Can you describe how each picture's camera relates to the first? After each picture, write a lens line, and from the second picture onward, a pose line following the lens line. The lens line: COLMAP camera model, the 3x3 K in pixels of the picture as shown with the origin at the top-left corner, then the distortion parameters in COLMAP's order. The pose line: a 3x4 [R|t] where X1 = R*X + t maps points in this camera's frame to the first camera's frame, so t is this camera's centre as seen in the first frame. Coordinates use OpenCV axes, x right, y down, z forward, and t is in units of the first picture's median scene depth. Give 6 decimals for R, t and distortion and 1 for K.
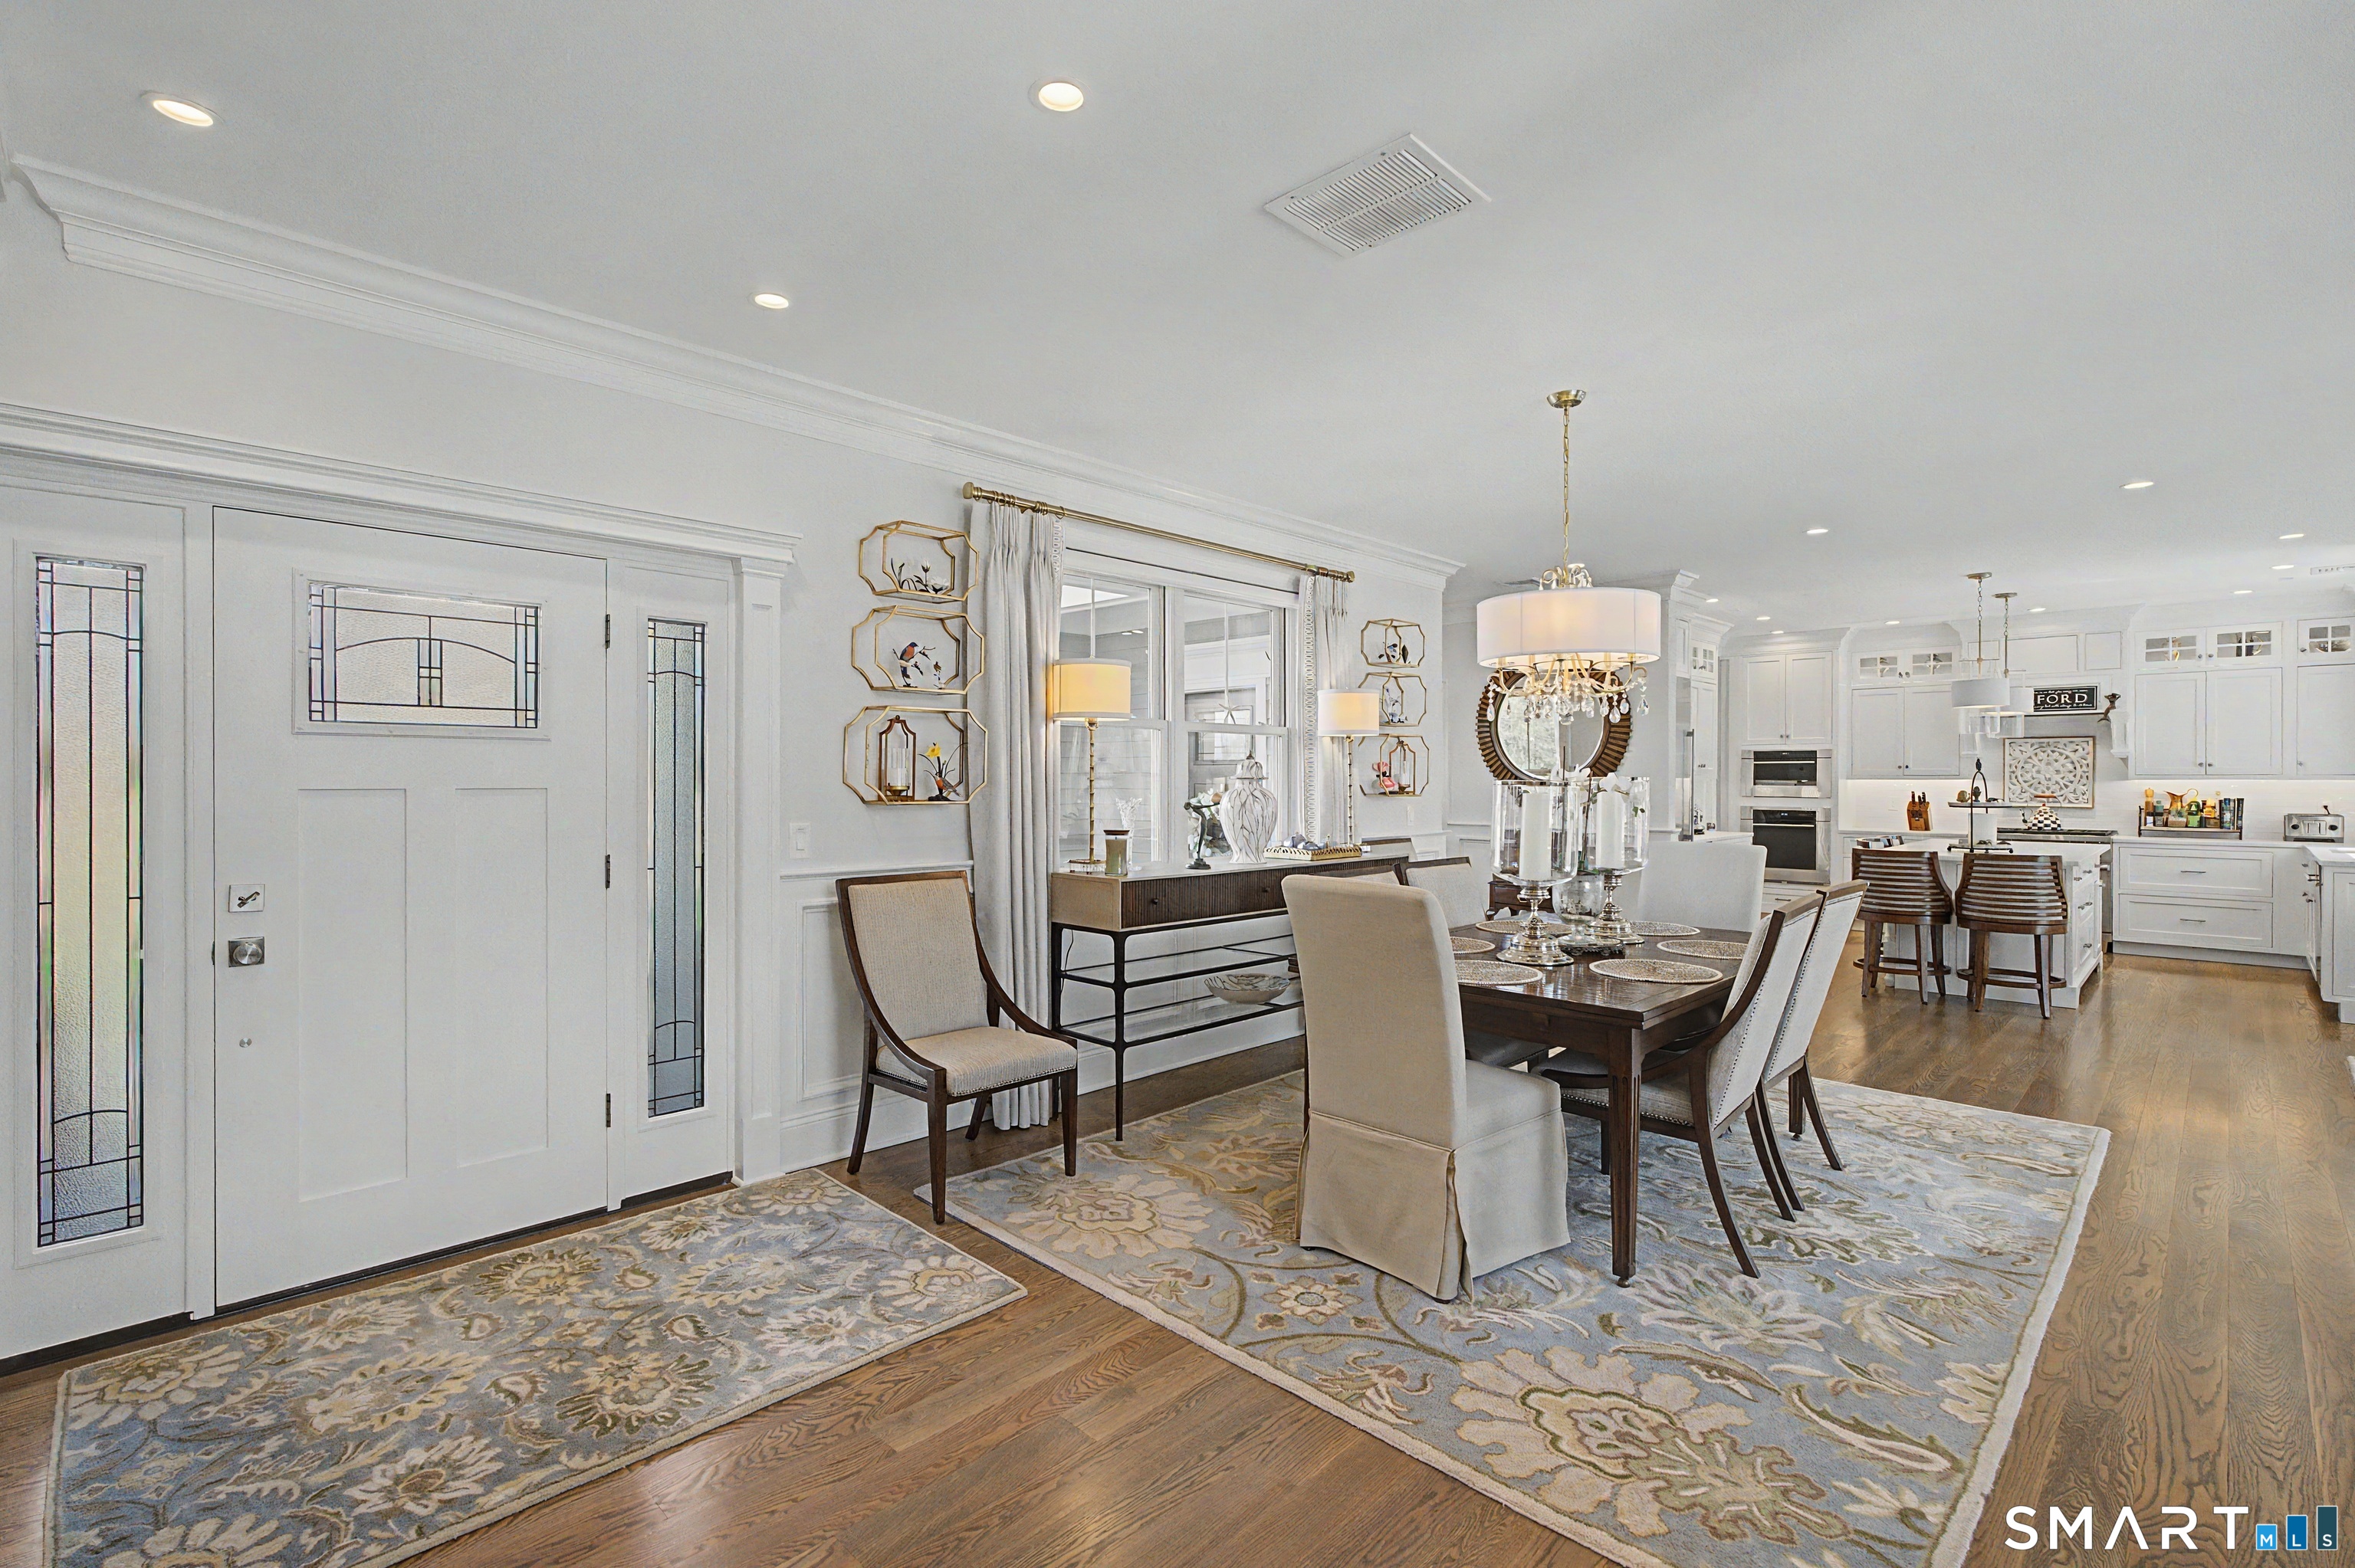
lens RADIAL K [[1072.6, 0, 1162.9], [0, 1072.6, 782.6], [0, 0, 1]] dist [-0.002395, 0.001079]
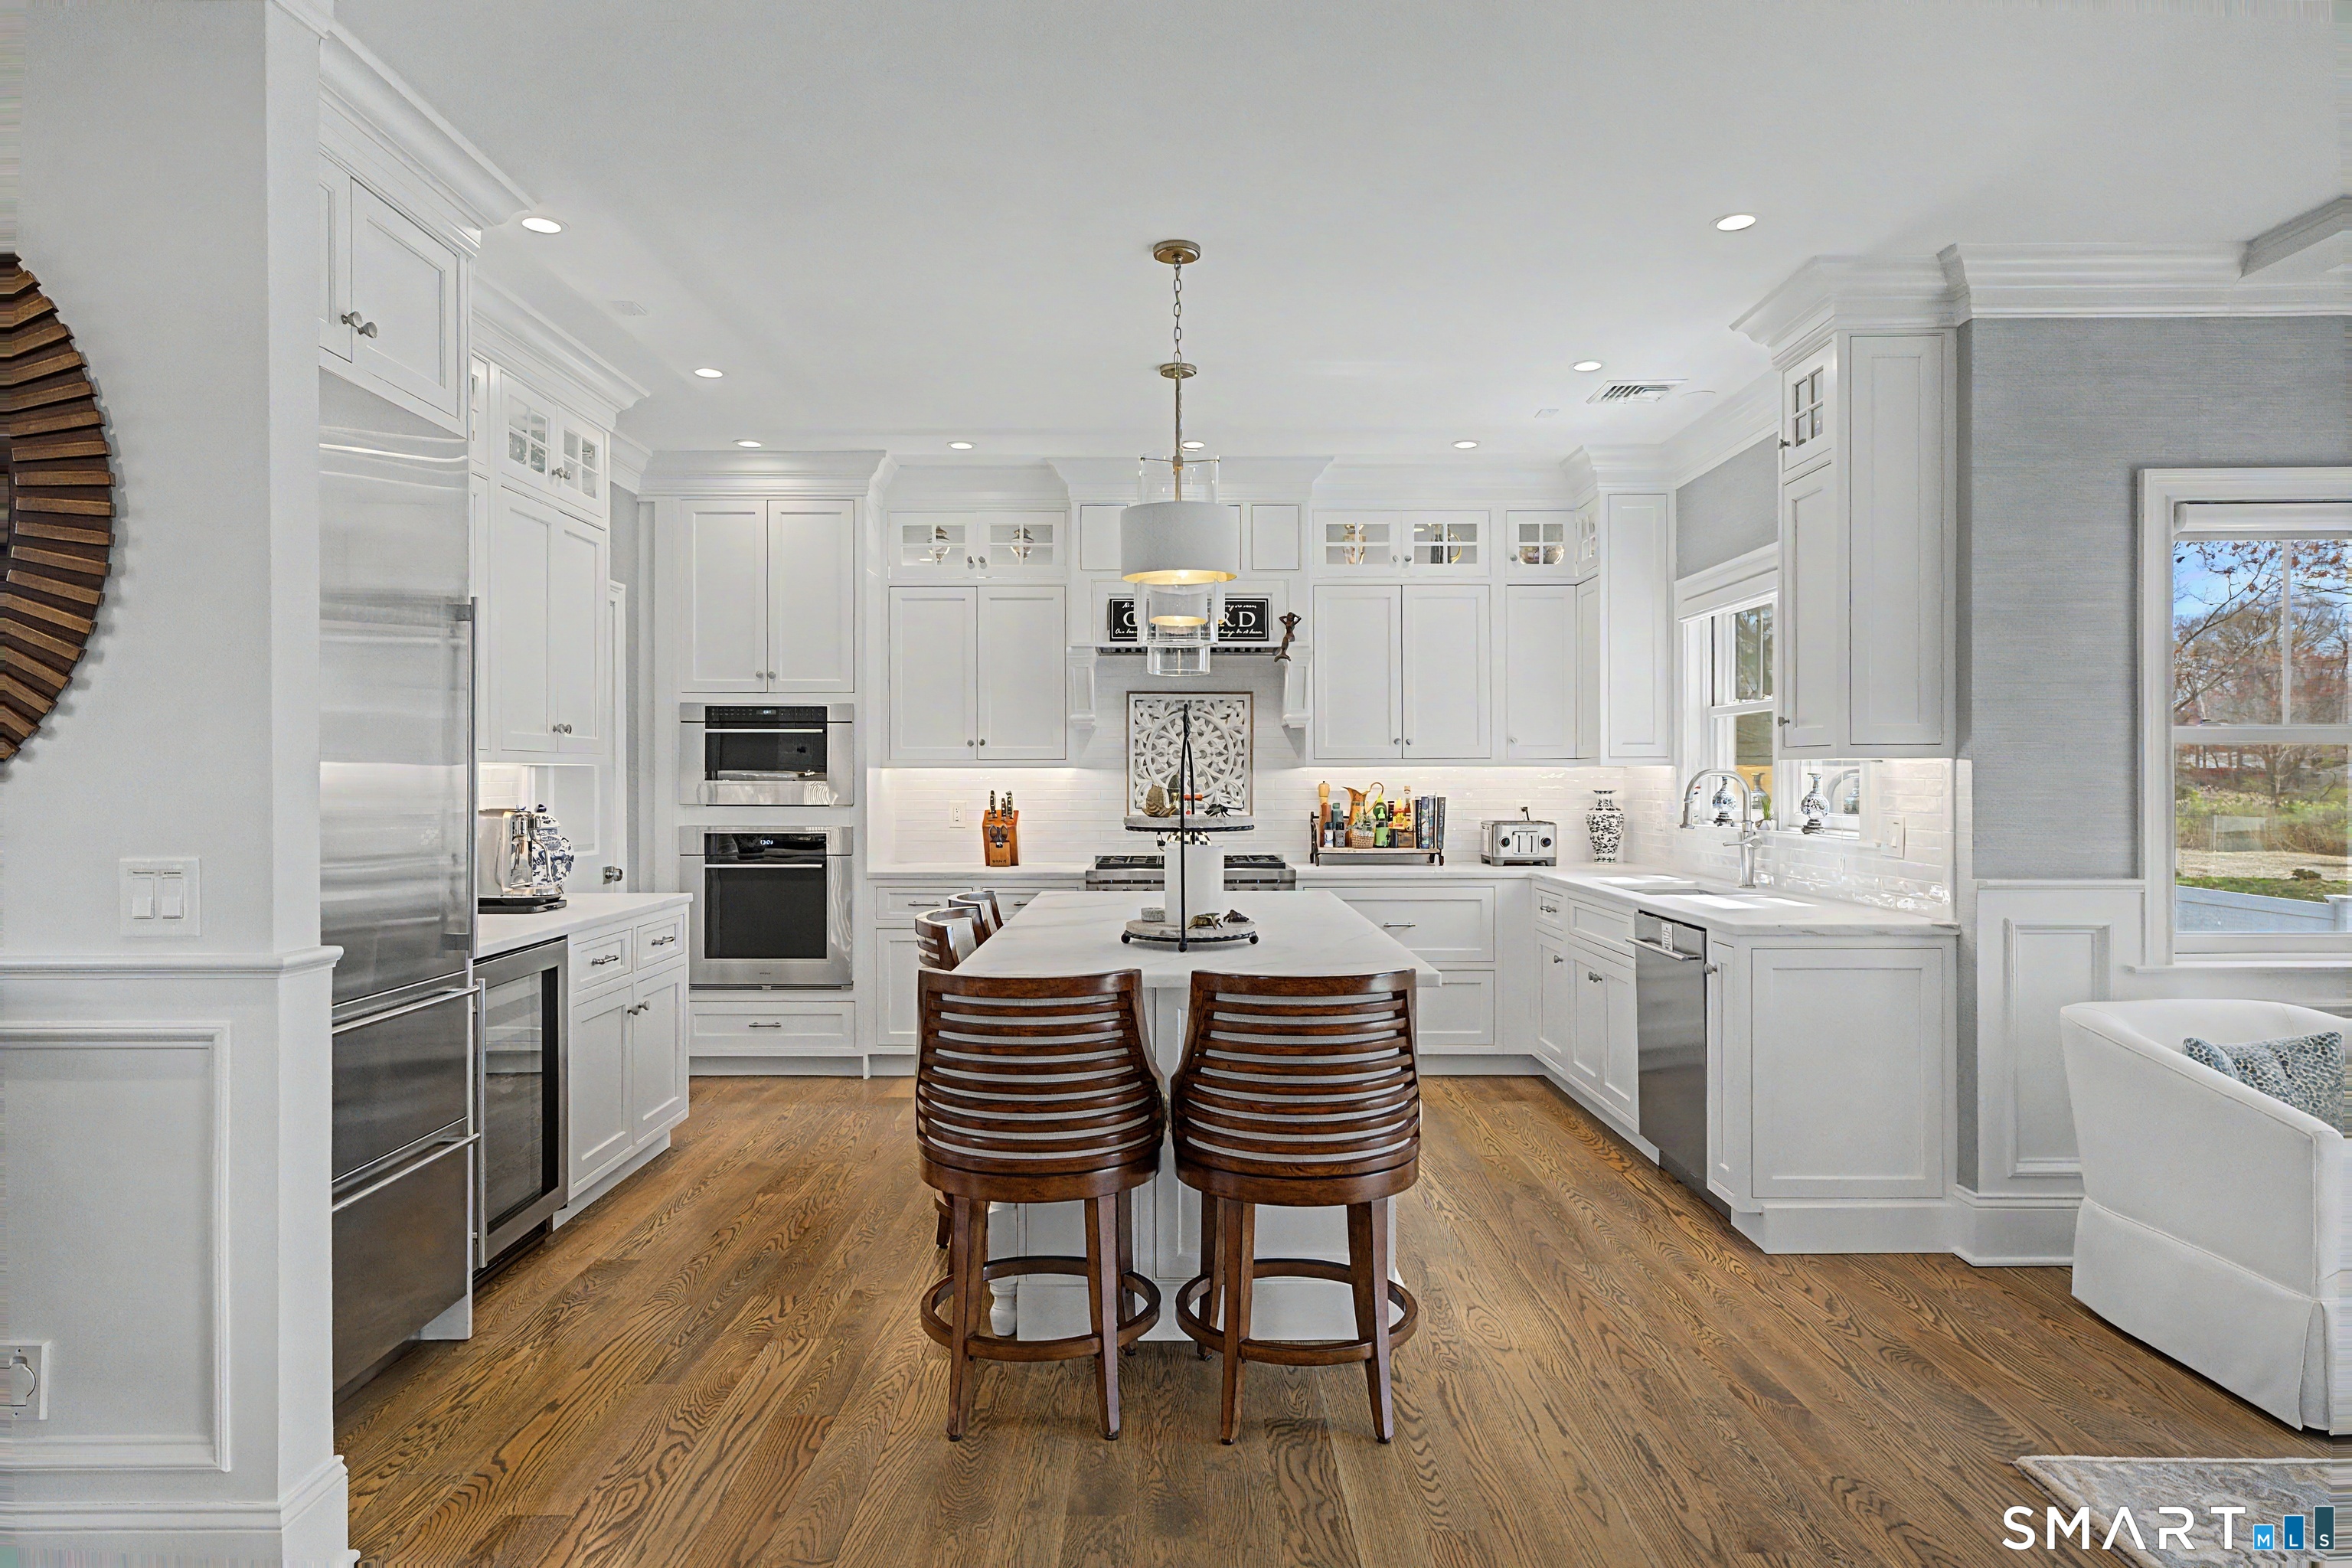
lens RADIAL K [[1388.6, 0, 1163.5], [0, 1388.6, 779.2], [0, 0, 1]] dist [0.004890, 0.007480]
pose [[0.711454, -0.002693, 0.702727, 0.324320], [0.004734, 0.999988, -0.000960, 0.004121], [-0.702716, 0.004010, 0.711459, 0.523518]]
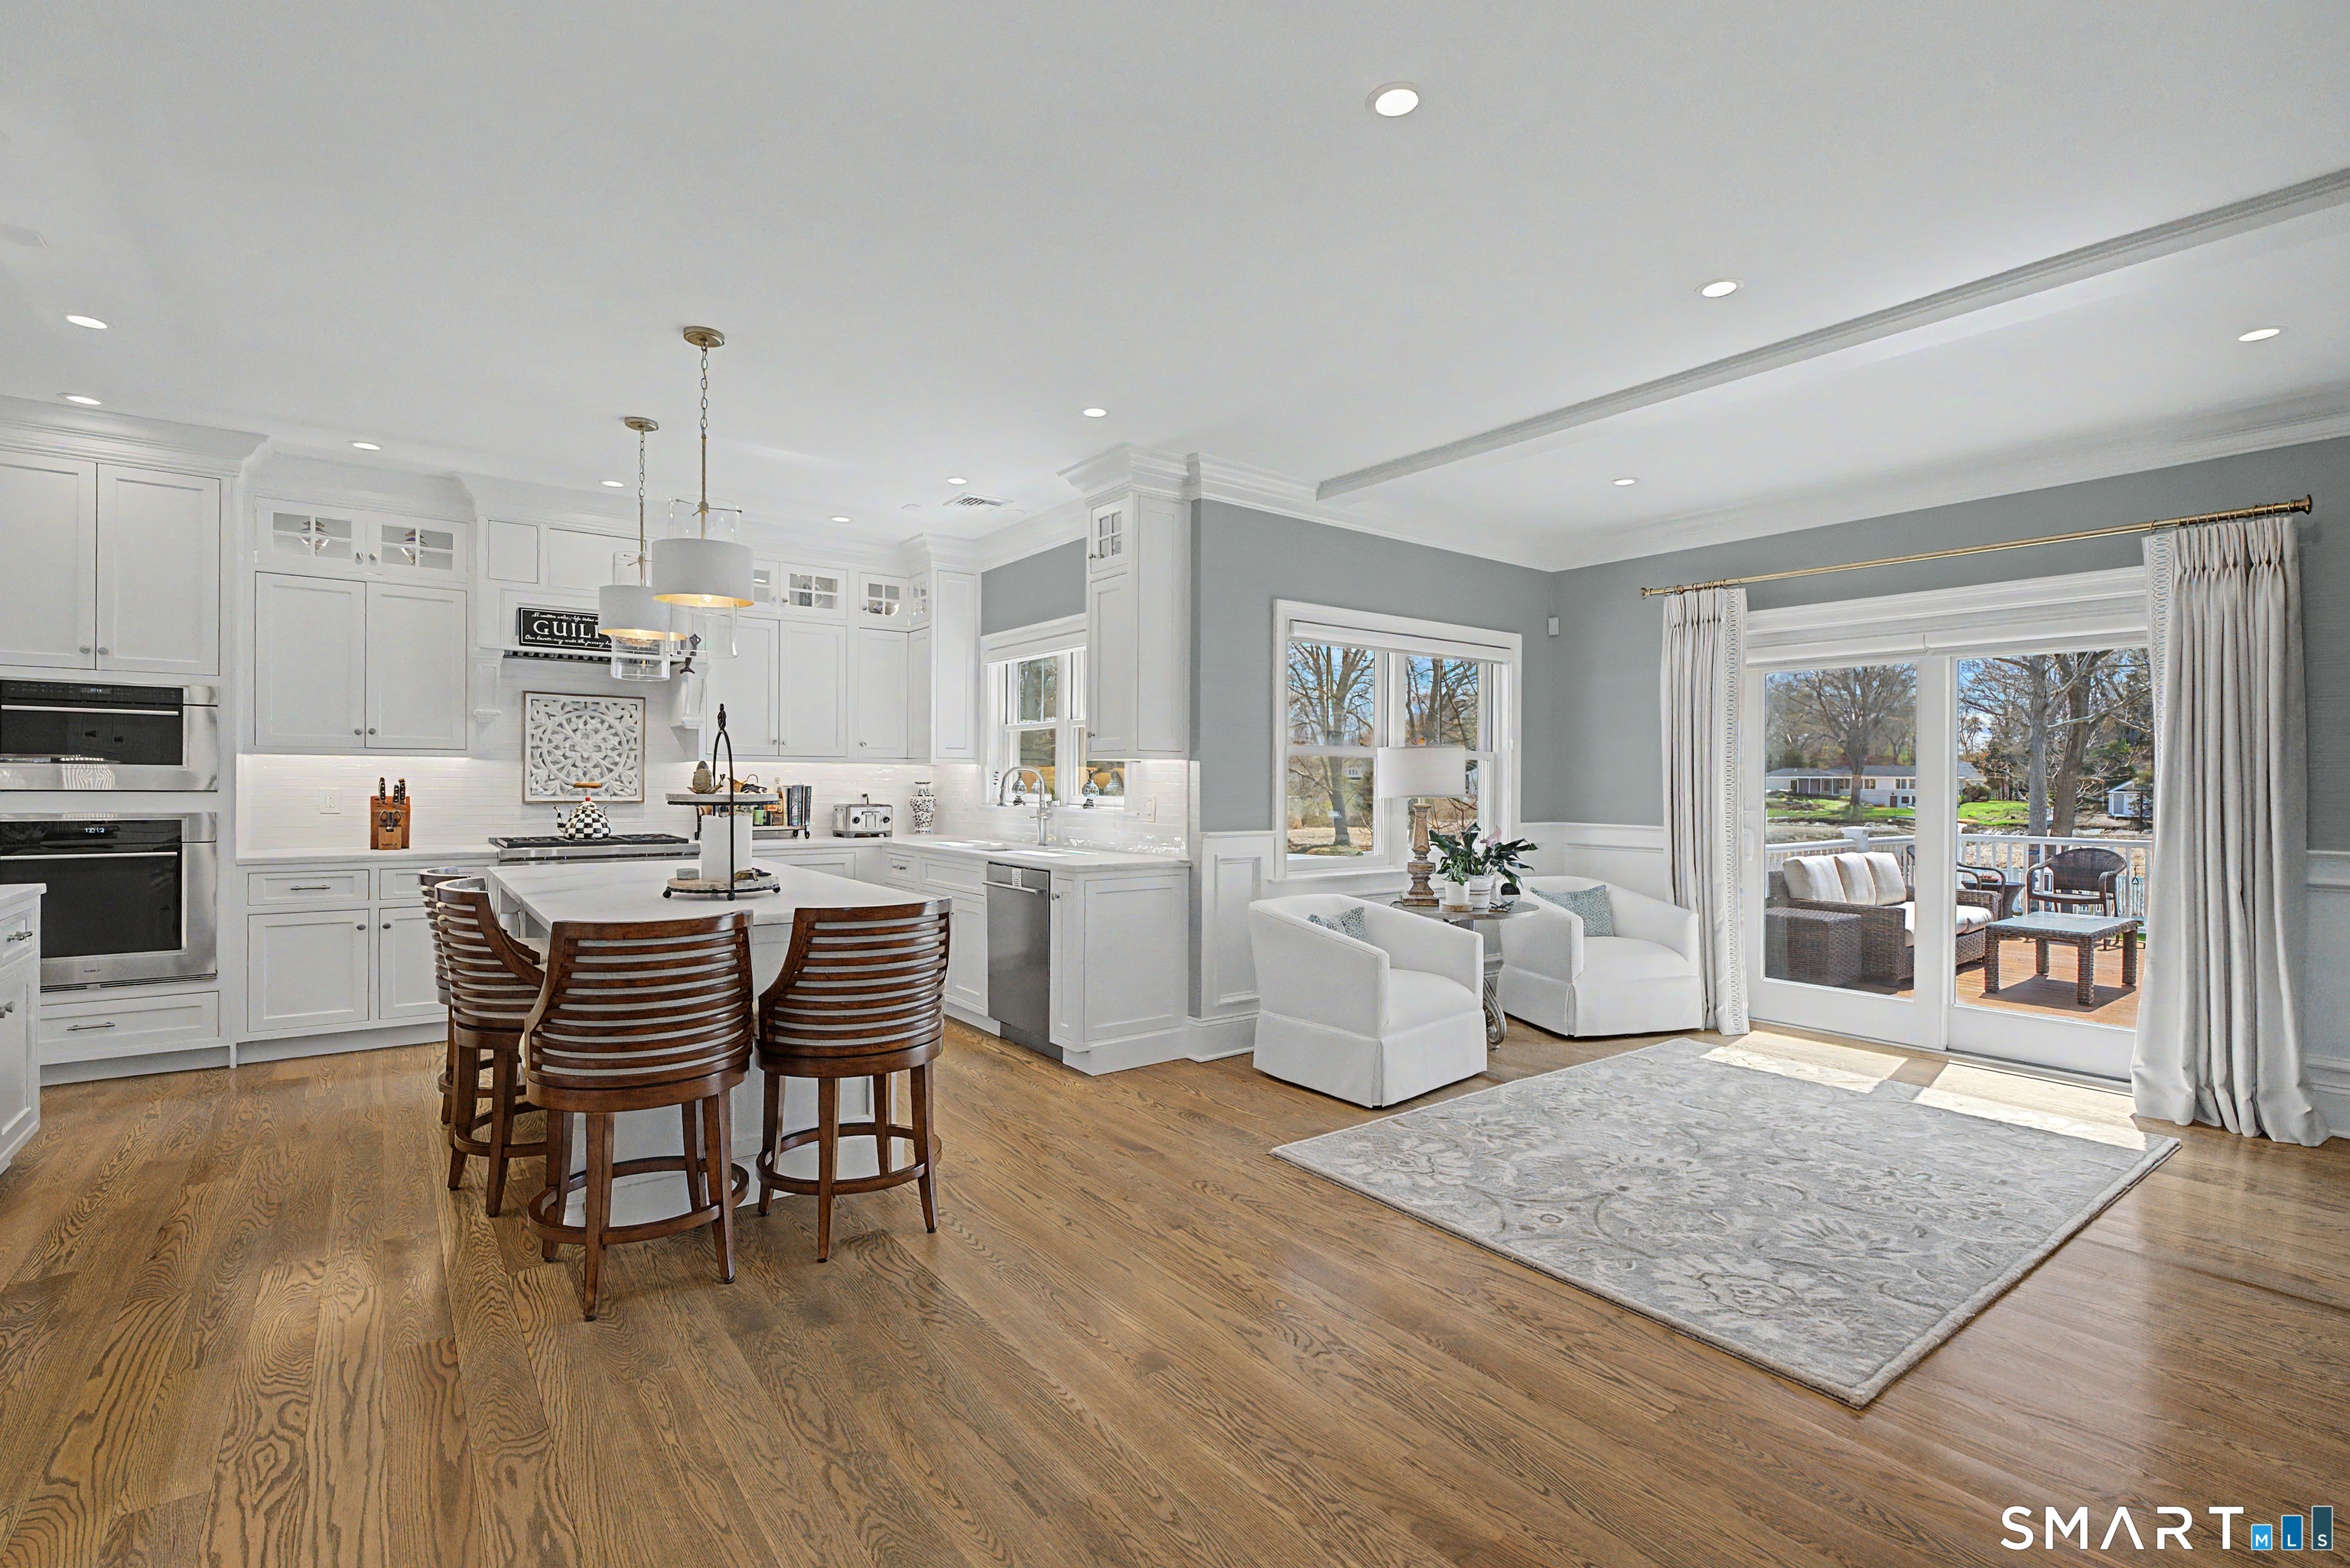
lens RADIAL K [[1070.5, 0, 1168.2], [0, 1070.5, 785.3], [0, 0, 1]] dist [-0.002395, 0.001079]
pose [[0.148963, -0.002984, 0.988838, 0.252341], [-0.003457, 0.999988, 0.003539, 0.009629], [-0.988837, -0.003946, 0.148951, 0.589129]]
